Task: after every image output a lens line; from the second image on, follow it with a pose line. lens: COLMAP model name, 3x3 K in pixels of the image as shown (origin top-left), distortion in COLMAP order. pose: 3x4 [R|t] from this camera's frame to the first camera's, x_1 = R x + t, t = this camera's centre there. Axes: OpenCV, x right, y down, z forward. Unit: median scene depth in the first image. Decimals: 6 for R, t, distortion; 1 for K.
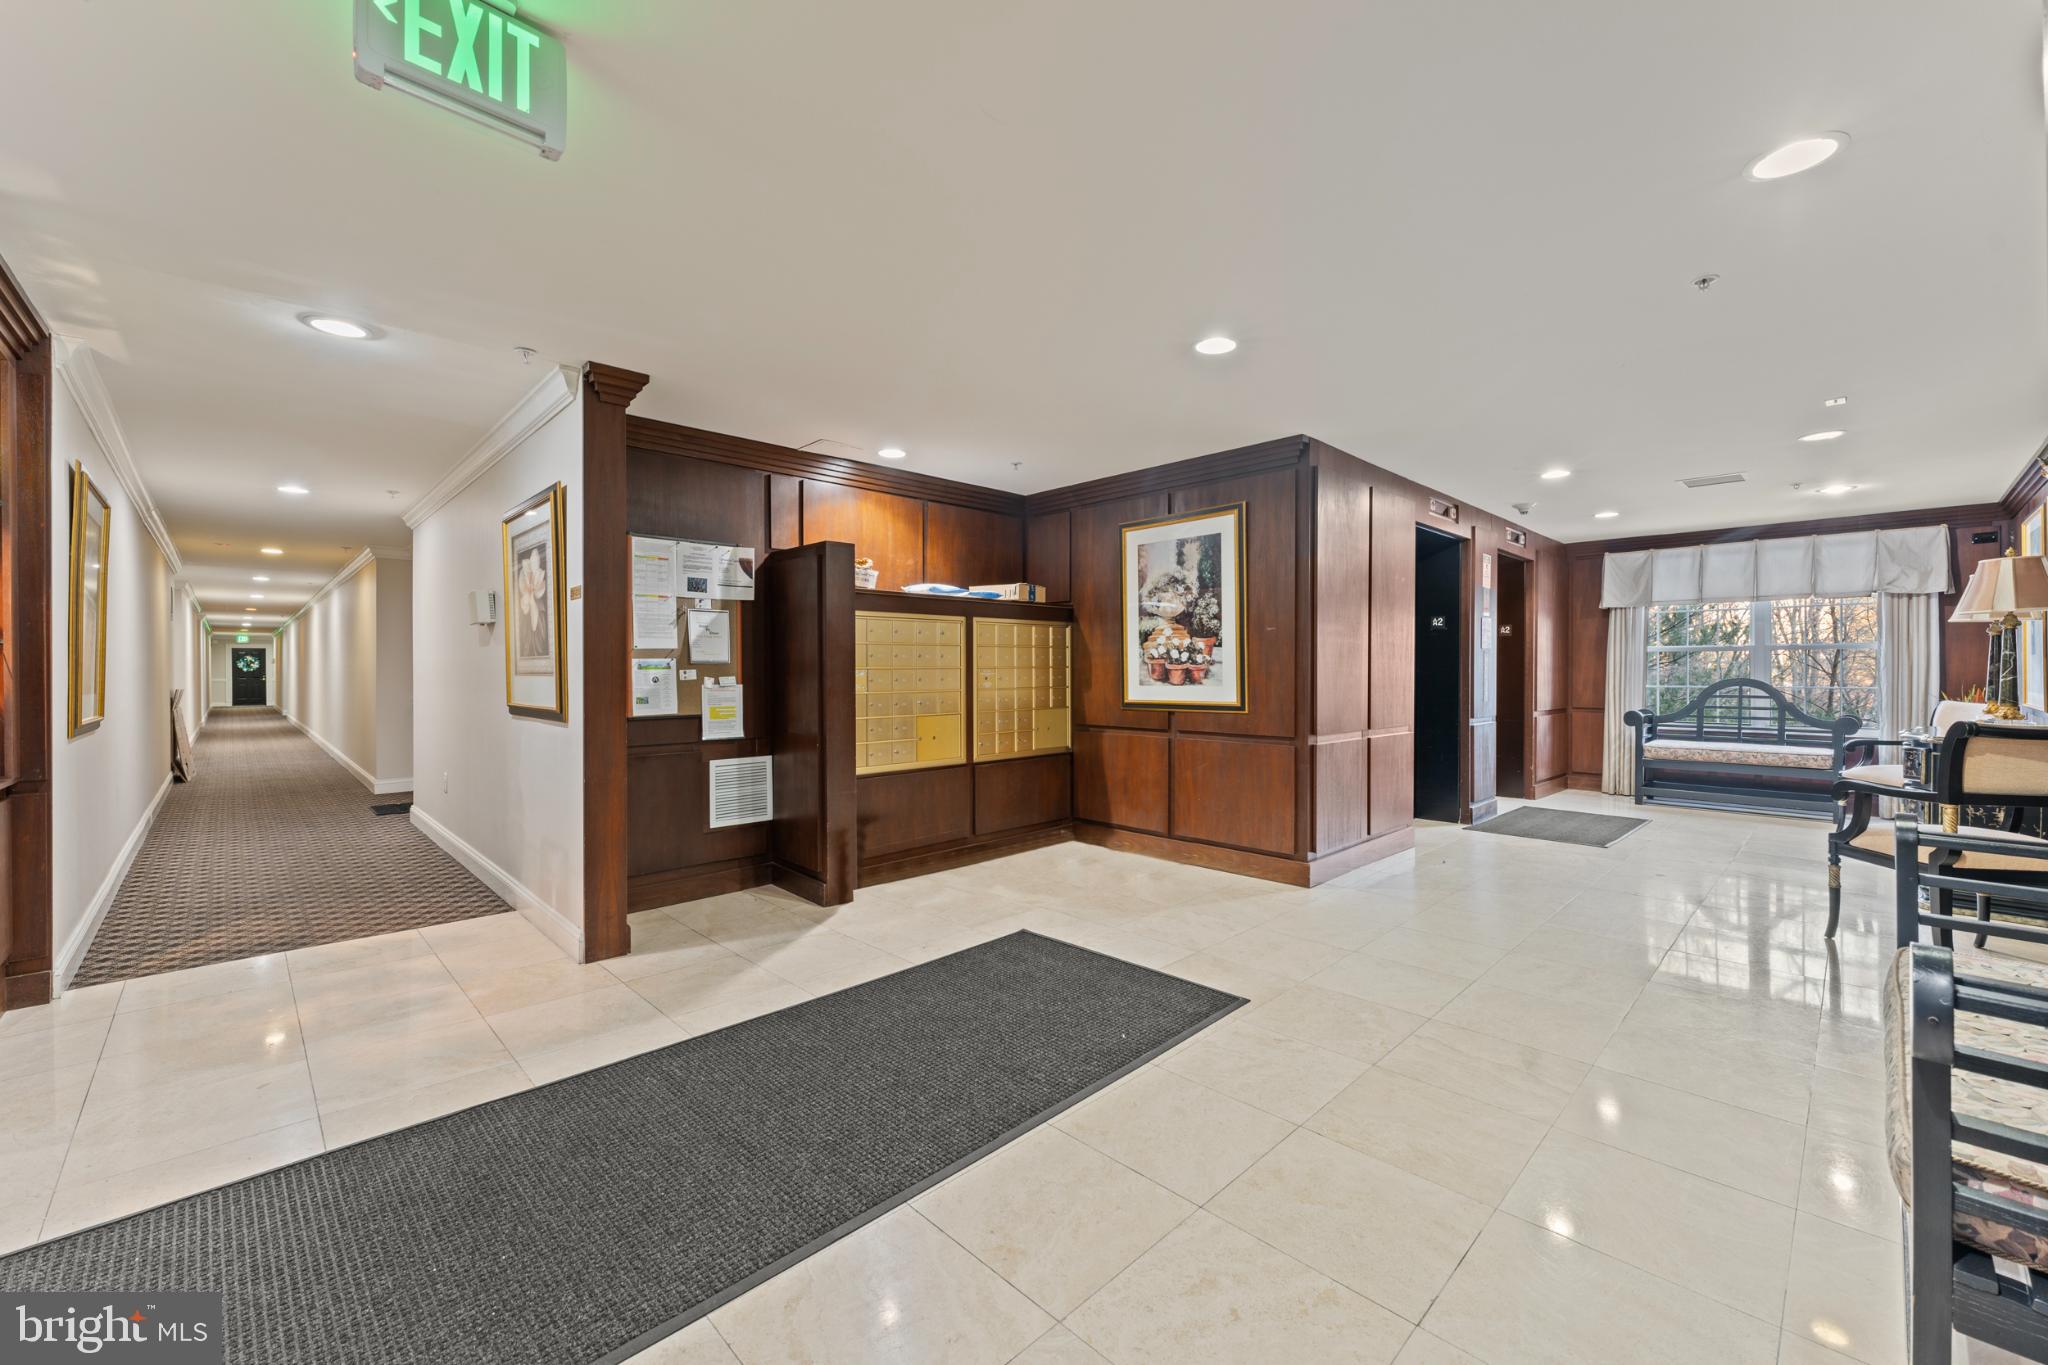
lens RADIAL K [[827.3, 0, 1020.9], [0, 827.3, 676.6], [0, 0, 1]] dist [-0.001961, -0.000807]
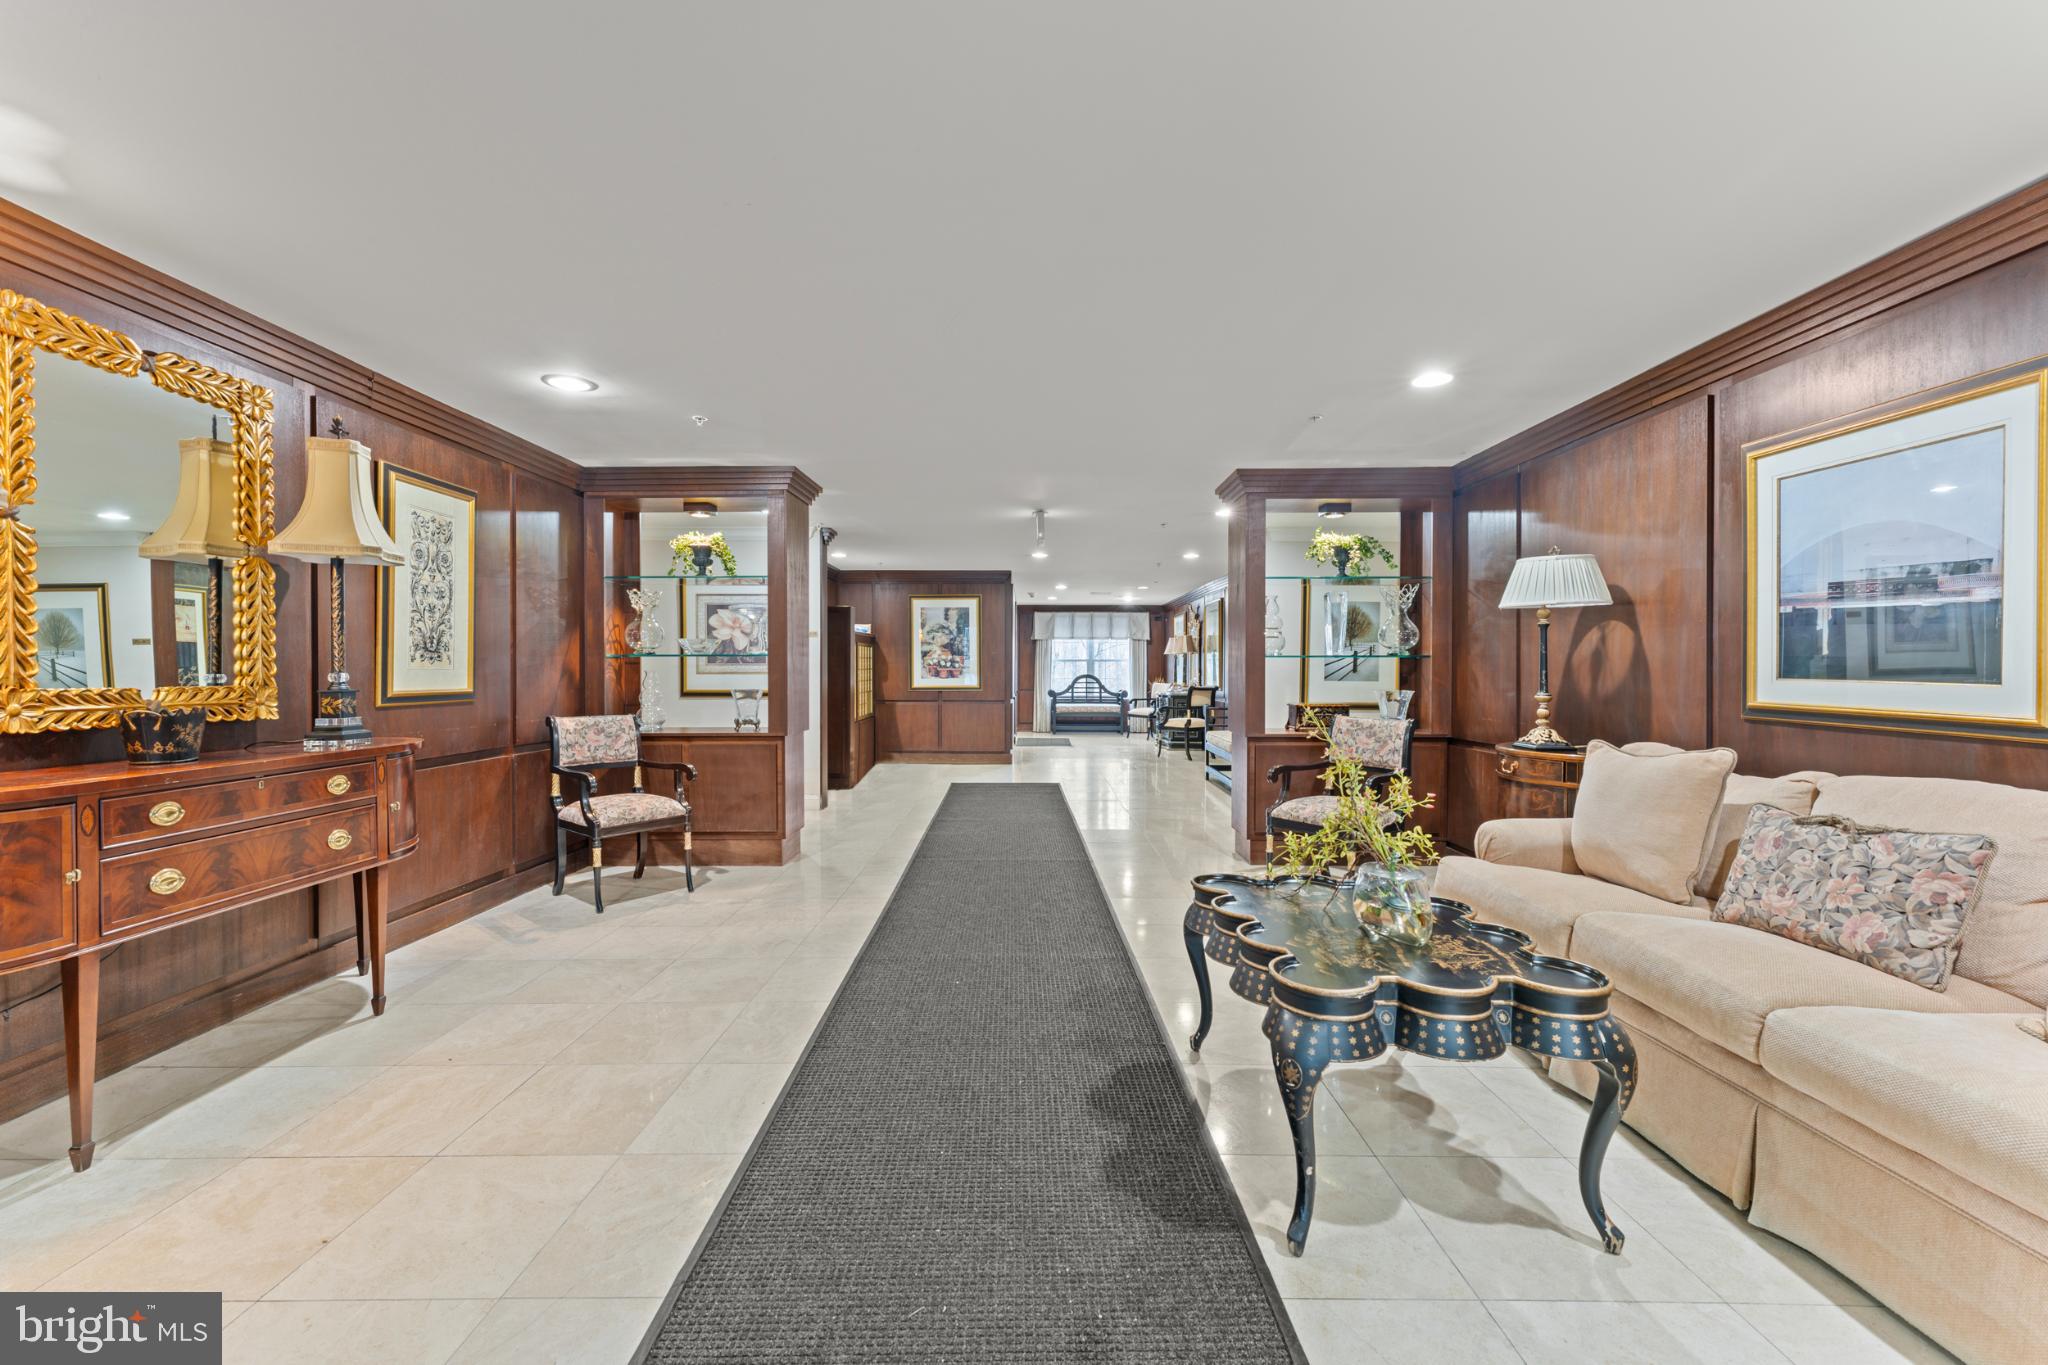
lens RADIAL K [[827.3, 0, 1024.1], [0, 827.3, 678.0], [0, 0, 1]] dist [-0.001961, -0.000807]
pose [[0.695292, -0.006022, 0.718702, -1.106819], [0.002668, 0.999980, 0.005797, -0.001329], [-0.718722, -0.002113, 0.695294, -0.549628]]
